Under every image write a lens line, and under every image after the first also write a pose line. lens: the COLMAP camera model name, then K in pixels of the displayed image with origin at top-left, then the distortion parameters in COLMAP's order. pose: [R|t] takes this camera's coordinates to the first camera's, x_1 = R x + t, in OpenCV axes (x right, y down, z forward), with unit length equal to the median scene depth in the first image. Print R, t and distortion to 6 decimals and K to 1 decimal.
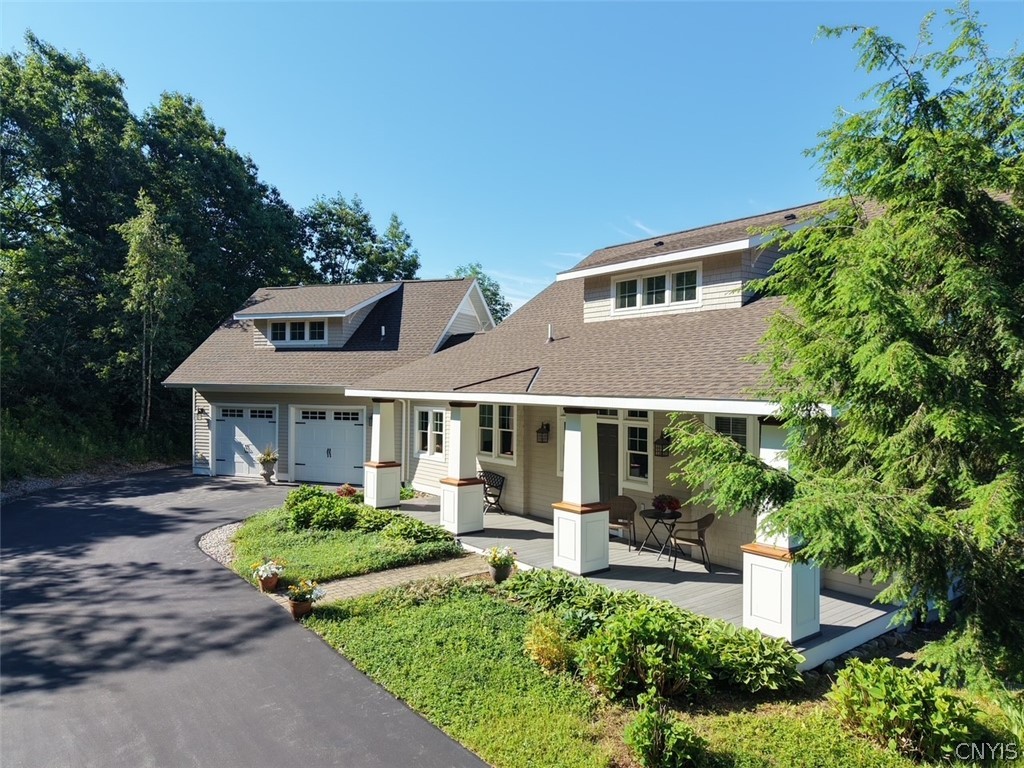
lens RADIAL K [[682.3, 0, 512.0], [0, 682.3, 384.0], [0, 0, 1]] dist [0.006223, -0.003027]
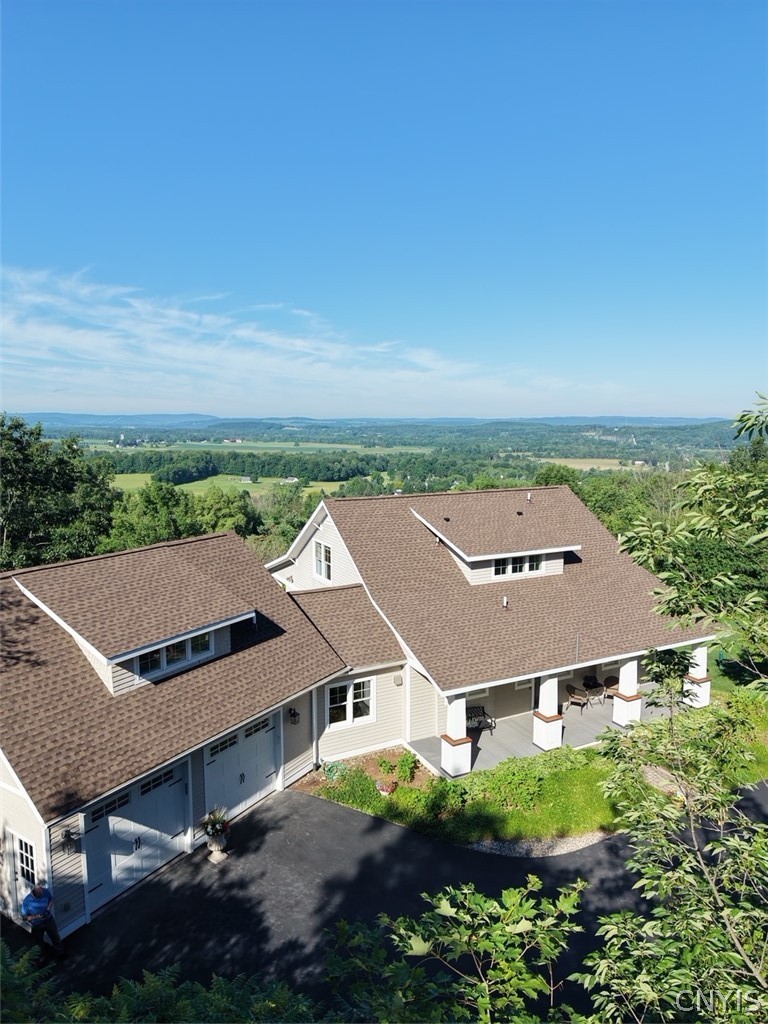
lens RADIAL K [[682.3, 0, 381.3], [0, 682.3, 548.5], [0, 0, 1]] dist [0.006223, -0.003027]
pose [[0.159465, -0.182157, 0.970252, -1.080008], [-0.001539, 0.982782, 0.184762, -0.355256], [-0.987202, -0.030956, 0.156439, 0.776040]]
